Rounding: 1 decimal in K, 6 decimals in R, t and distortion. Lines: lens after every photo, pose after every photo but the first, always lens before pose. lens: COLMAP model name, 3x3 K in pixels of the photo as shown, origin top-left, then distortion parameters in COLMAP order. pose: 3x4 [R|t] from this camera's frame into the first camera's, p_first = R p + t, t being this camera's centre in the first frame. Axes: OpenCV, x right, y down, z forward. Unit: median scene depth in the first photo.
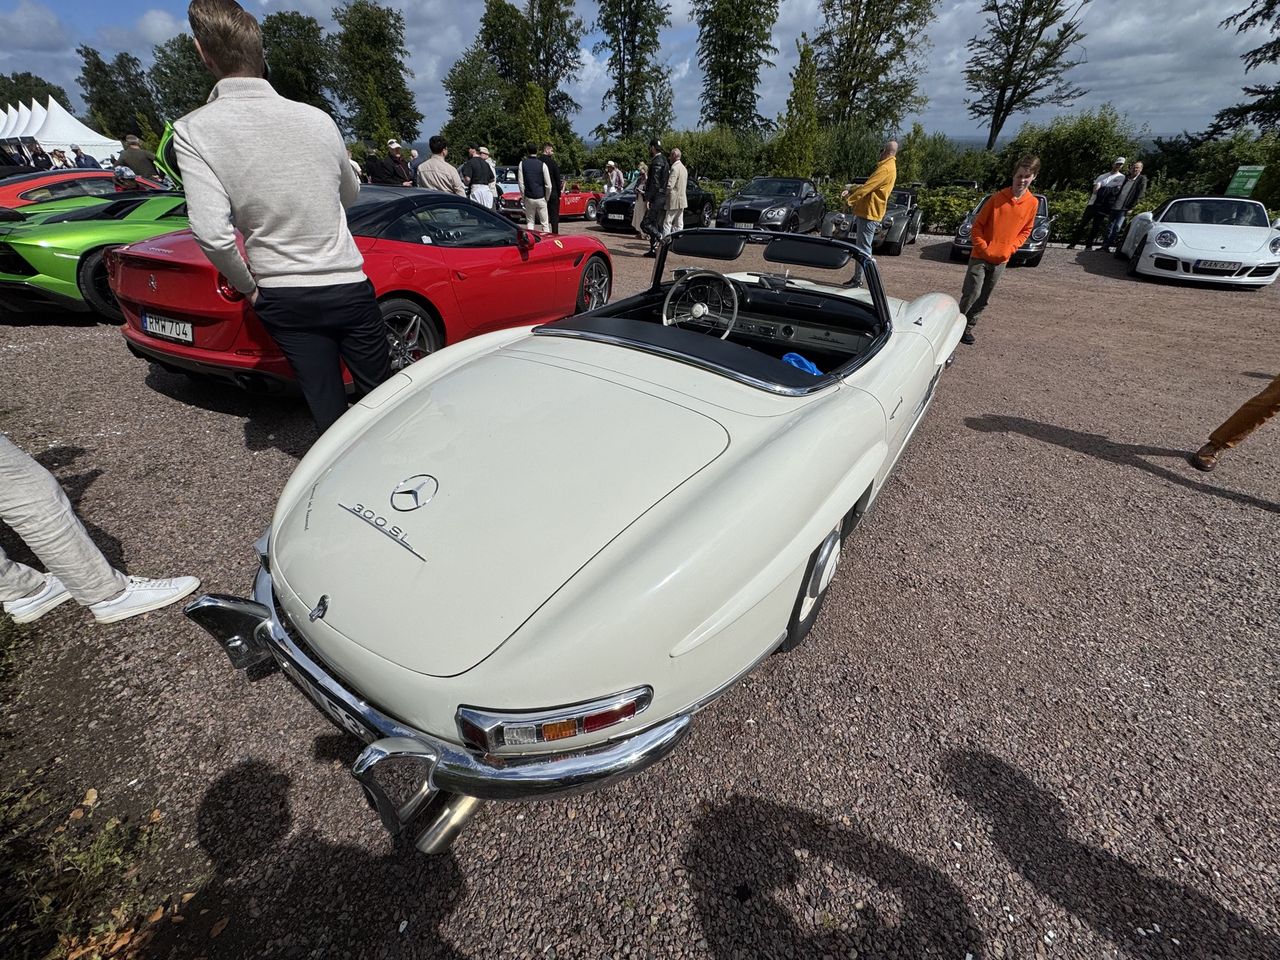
lens RADIAL K [[497.2, 0, 636.6], [0, 497.2, 472.7], [0, 0, 1]] dist [-0.001018, -0.000126]
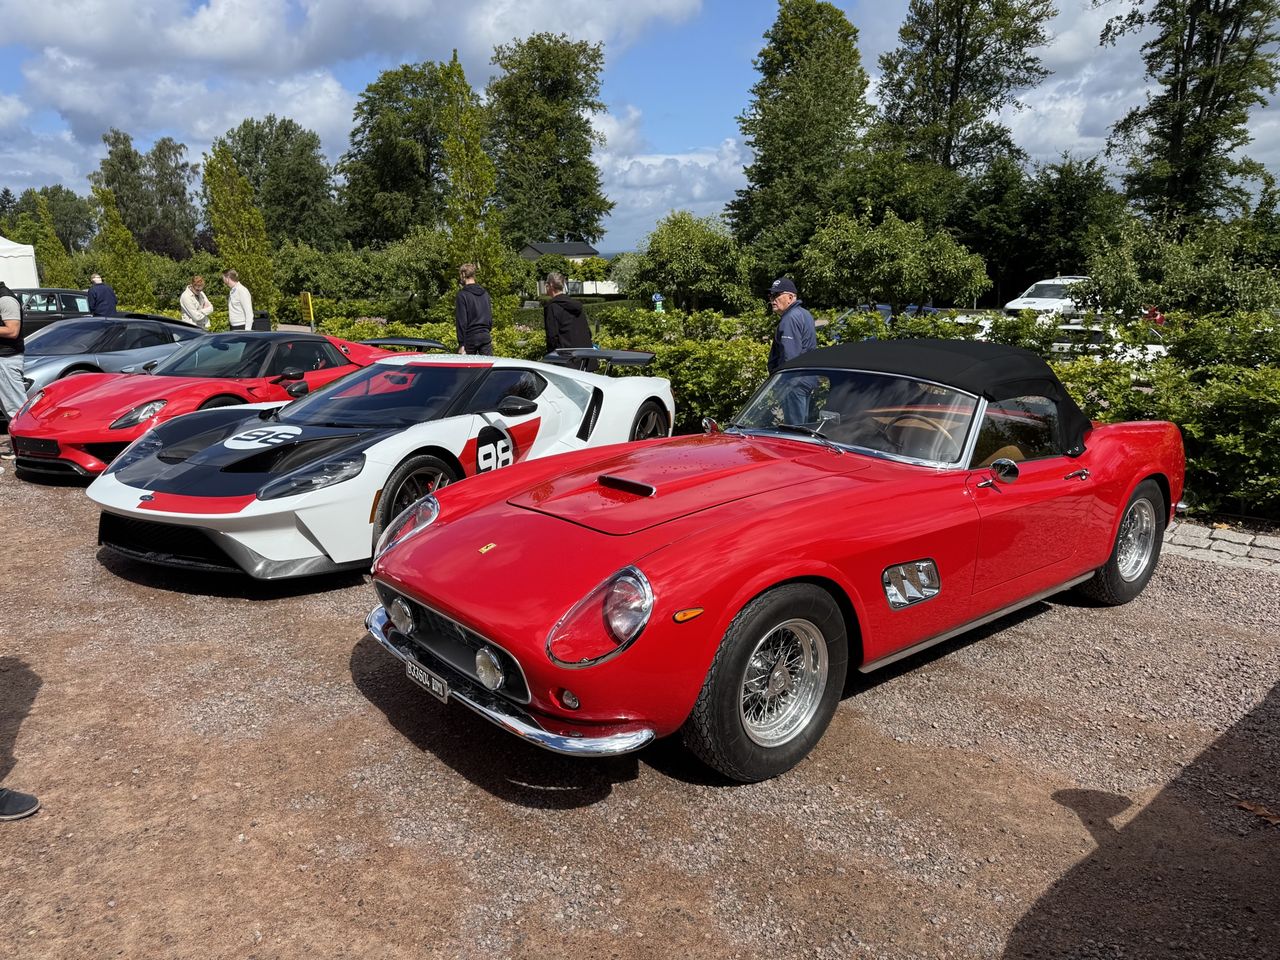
lens RADIAL K [[974.0, 0, 637.7], [0, 974.0, 495.2], [0, 0, 1]] dist [0.031703, -0.050741]
pose [[0.967049, 0.031679, -0.252611, -0.139972], [-0.113379, 0.941991, -0.315908, -0.104223], [0.227950, 0.334139, 0.914544, 0.166260]]
